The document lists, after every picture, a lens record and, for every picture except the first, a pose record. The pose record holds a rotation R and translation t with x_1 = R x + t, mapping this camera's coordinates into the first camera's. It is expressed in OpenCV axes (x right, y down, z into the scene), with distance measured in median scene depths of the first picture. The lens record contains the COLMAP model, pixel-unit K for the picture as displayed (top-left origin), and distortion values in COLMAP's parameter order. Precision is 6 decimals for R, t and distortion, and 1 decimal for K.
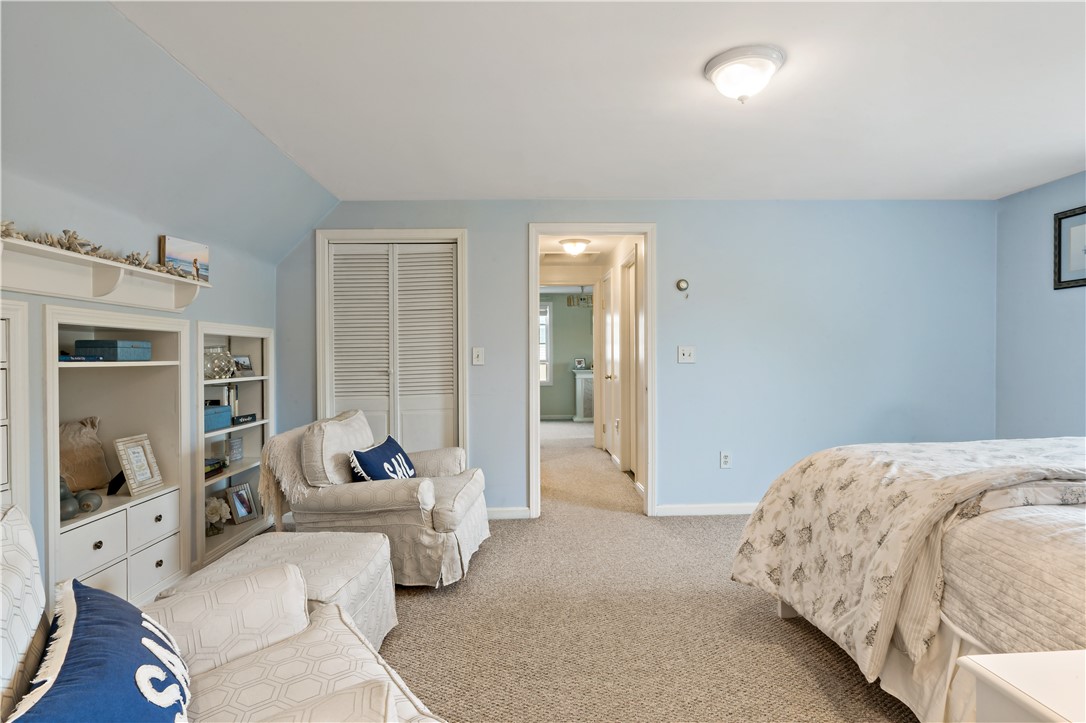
lens RADIAL K [[568.2, 0, 543.0], [0, 568.2, 361.5], [0, 0, 1]] dist [-0.003522, -0.000829]
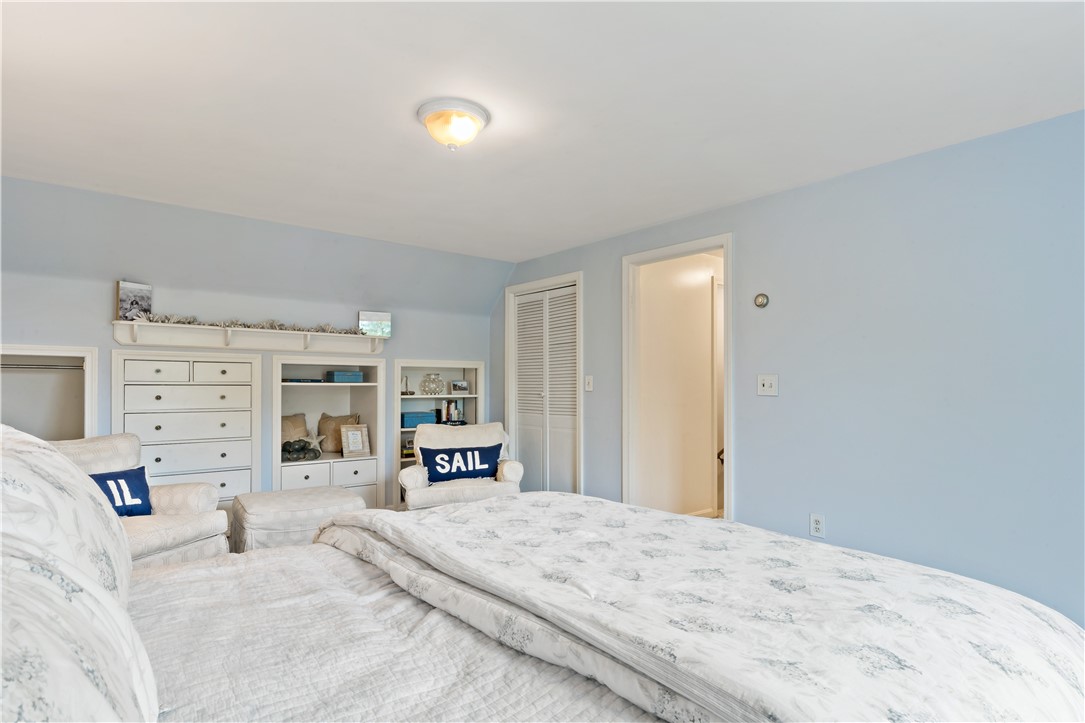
lens RADIAL K [[540.0, 0, 538.5], [0, 540.0, 381.7], [0, 0, 1]] dist [0.001501, 0.000089]
pose [[0.624243, 0.014126, -0.781102, 1.171823], [-0.018935, 0.999816, 0.002949, -0.024300], [0.781001, 0.012949, 0.624396, 0.469507]]
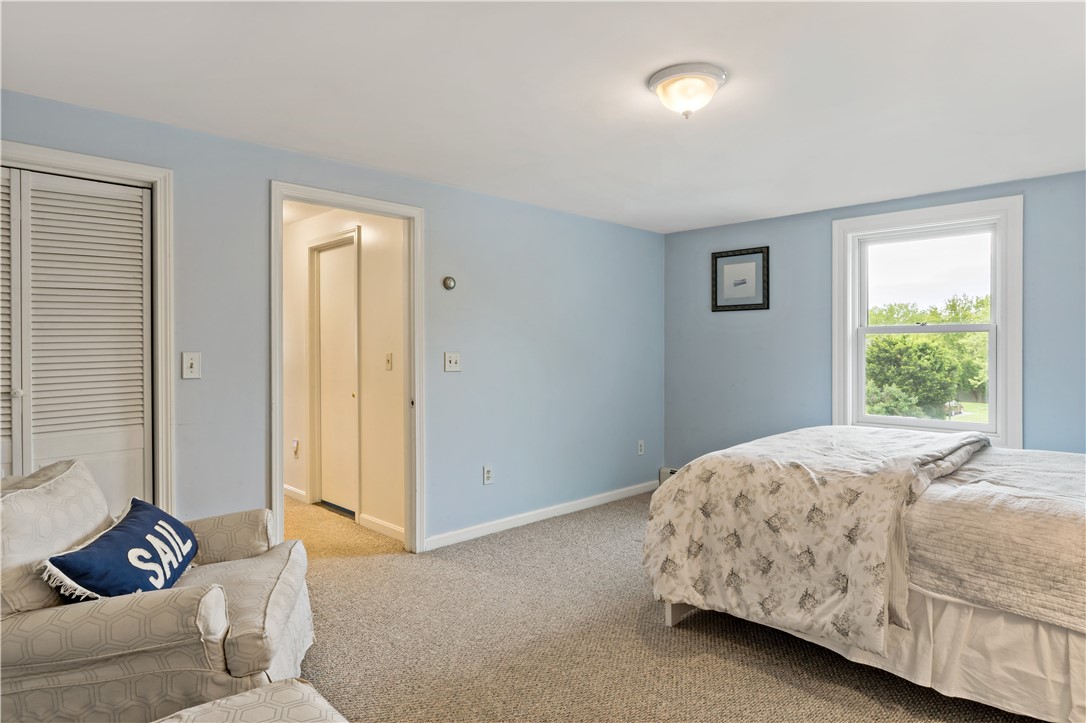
lens RADIAL K [[615.9, 0, 541.8], [0, 615.9, 355.0], [0, 0, 1]] dist [-0.000189, -0.000276]
pose [[0.742860, 0.003562, 0.669437, -0.521396], [-0.000416, 0.999988, -0.004859, -0.033128], [-0.669447, 0.003332, 0.742853, 0.346441]]
